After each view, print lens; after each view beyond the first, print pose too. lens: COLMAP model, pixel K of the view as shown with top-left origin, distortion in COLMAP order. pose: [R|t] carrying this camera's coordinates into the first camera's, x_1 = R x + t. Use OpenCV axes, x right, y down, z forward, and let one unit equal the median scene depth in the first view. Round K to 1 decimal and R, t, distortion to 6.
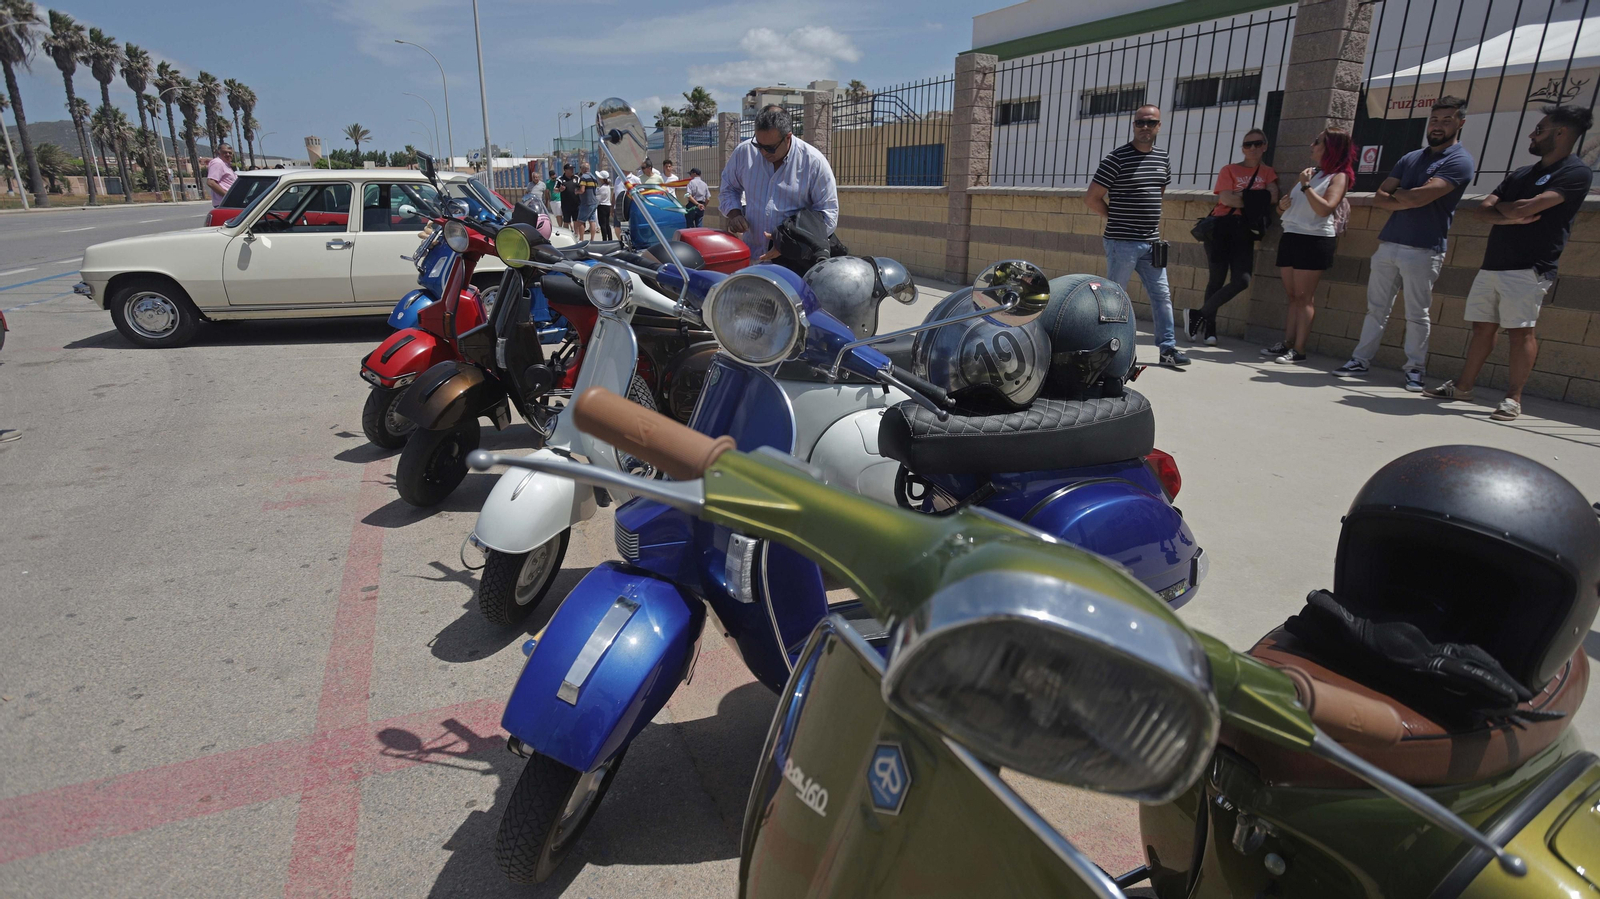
lens RADIAL K [[819.5, 0, 776.6], [0, 819.5, 461.3], [0, 0, 1]] dist [-0.067059, 0.030816]
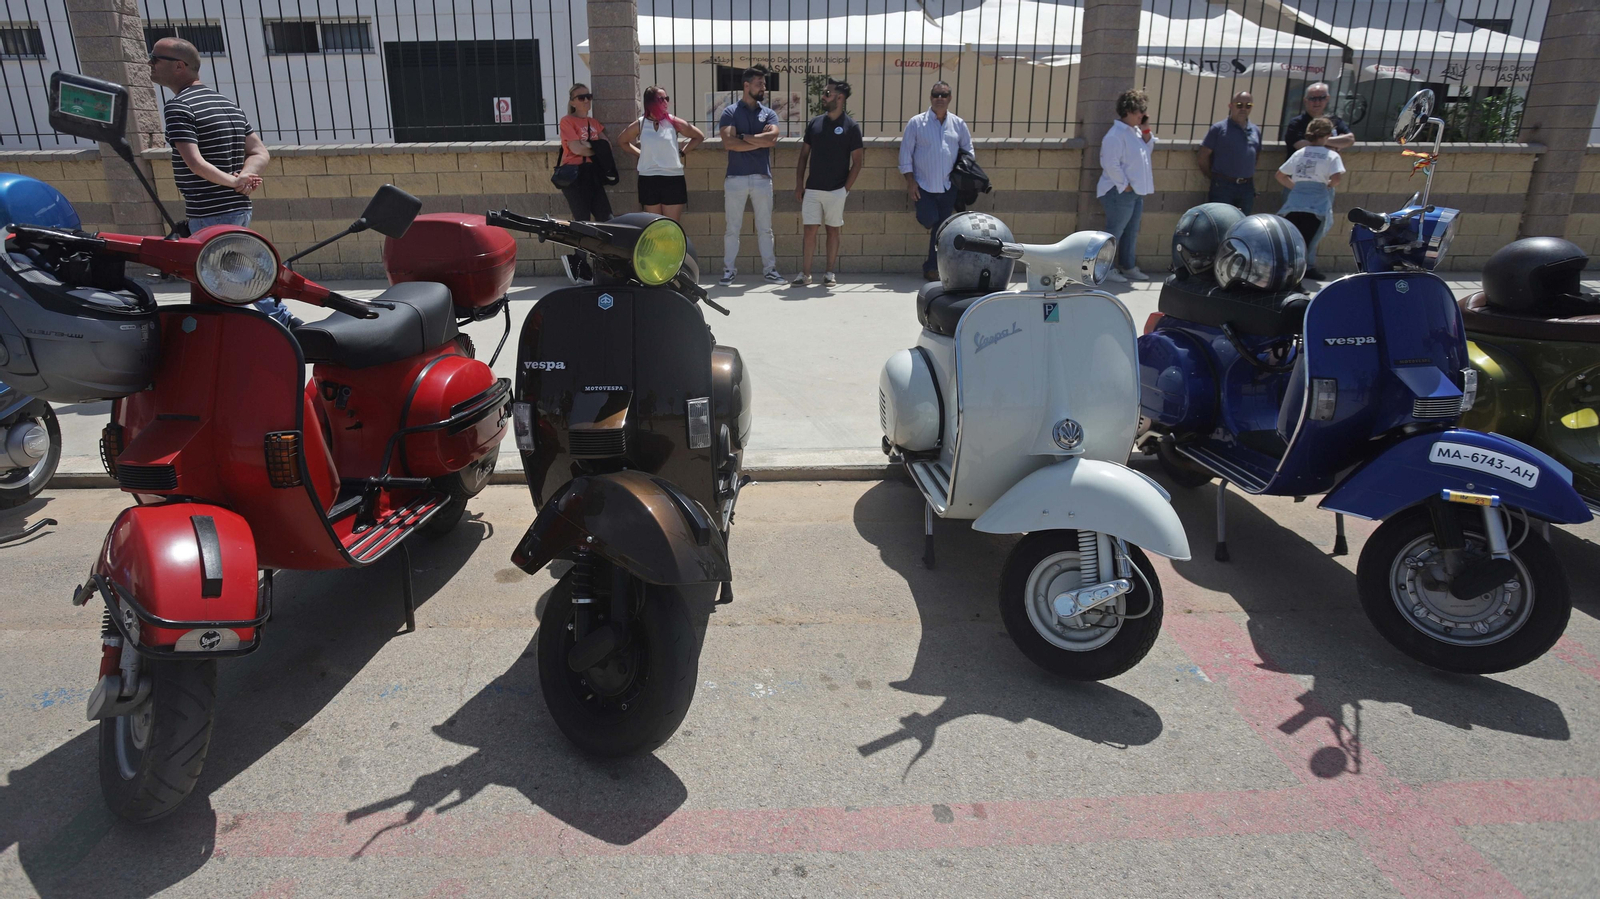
lens RADIAL K [[868.1, 0, 845.2], [0, 868.1, 384.9], [0, 0, 1]] dist [-0.083406, 0.042745]
pose [[0.346613, -0.266778, 0.899271, -0.450797], [0.306285, 0.938344, 0.160315, -0.118390], [-0.886594, 0.219866, 0.406952, 0.325941]]
